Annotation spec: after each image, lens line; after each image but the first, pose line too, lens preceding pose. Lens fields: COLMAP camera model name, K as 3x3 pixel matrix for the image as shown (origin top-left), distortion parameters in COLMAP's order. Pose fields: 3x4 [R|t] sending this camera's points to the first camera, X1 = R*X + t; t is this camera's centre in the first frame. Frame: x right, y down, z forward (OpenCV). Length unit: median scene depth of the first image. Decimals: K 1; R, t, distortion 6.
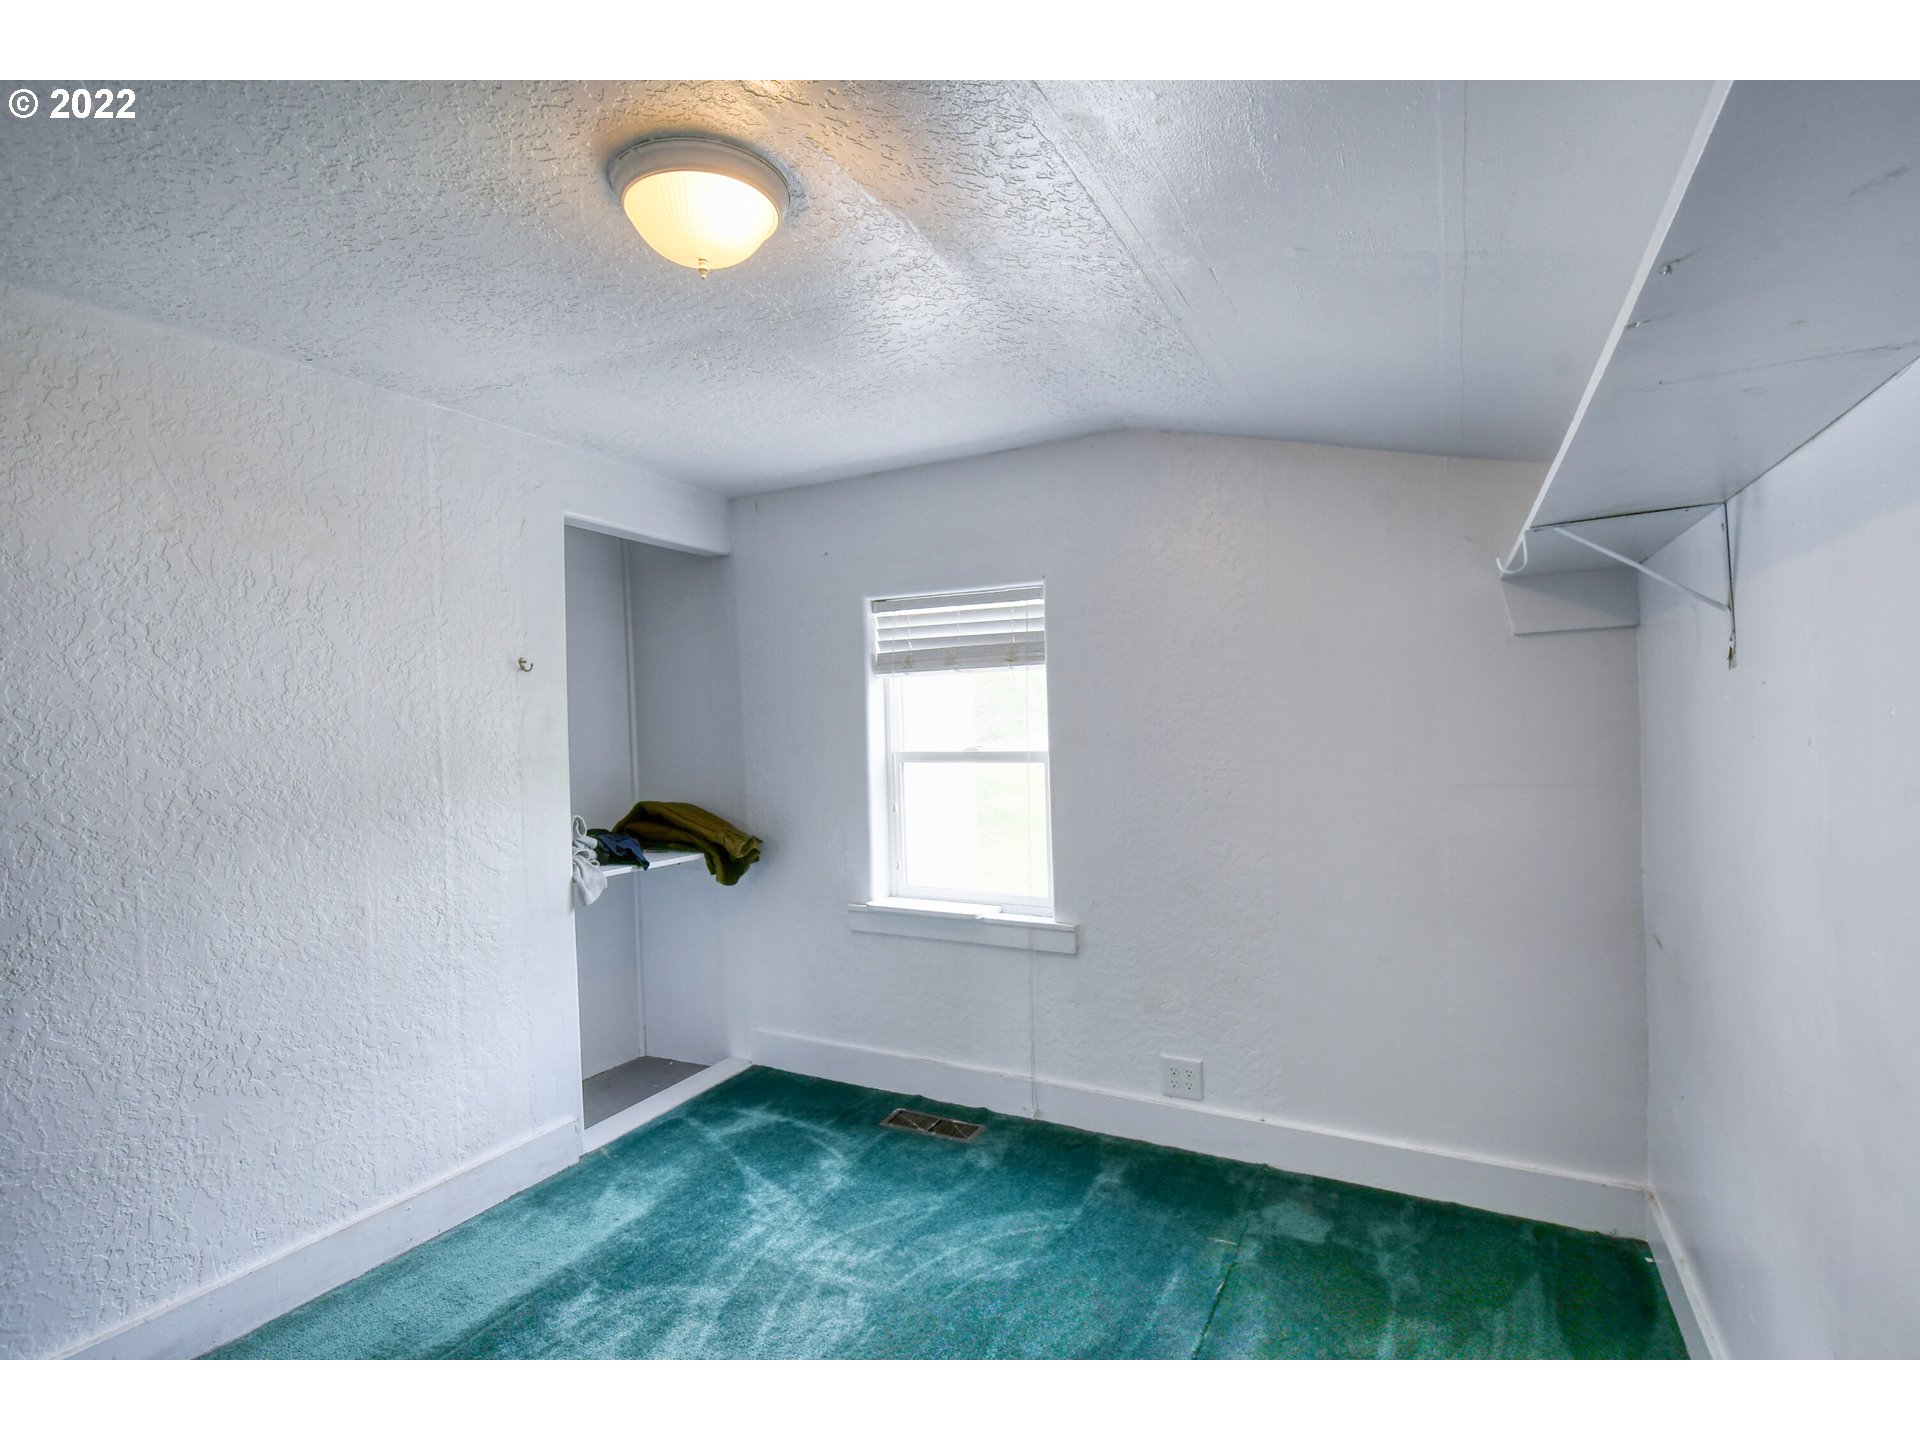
lens RADIAL K [[922.7, 0, 964.6], [0, 922.7, 725.8], [0, 0, 1]] dist [0.002924, -0.018291]
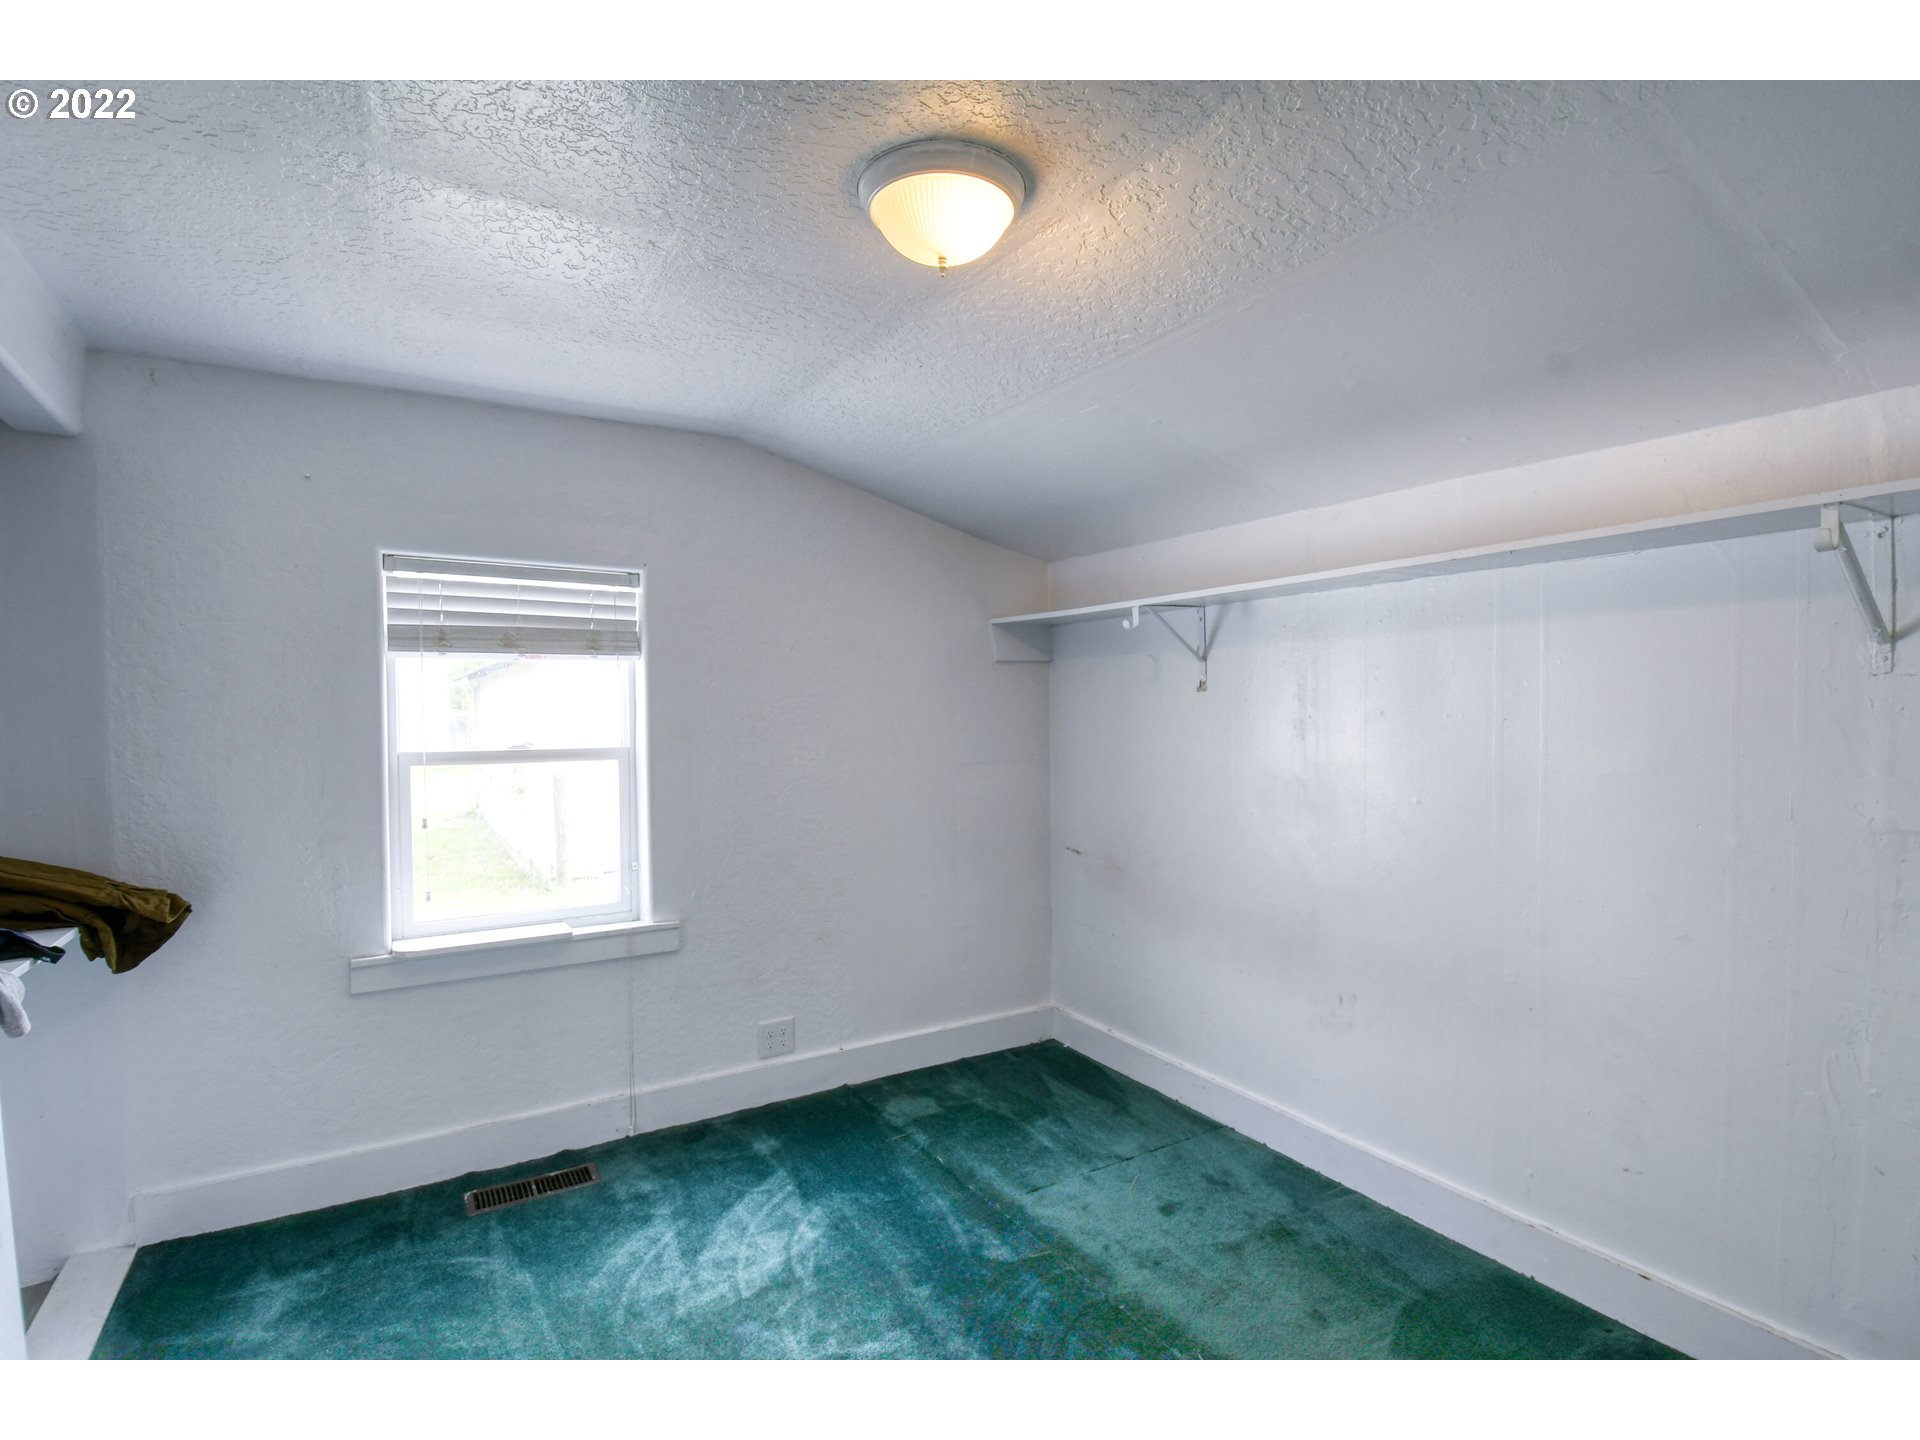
lens RADIAL K [[922.7, 0, 964.6], [0, 922.7, 725.8], [0, 0, 1]] dist [0.002924, -0.018291]
pose [[0.504959, 0.004513, 0.863132, -0.568162], [-0.000184, 0.999987, -0.005121, 0.010725], [-0.863144, 0.002427, 0.504953, 0.225705]]
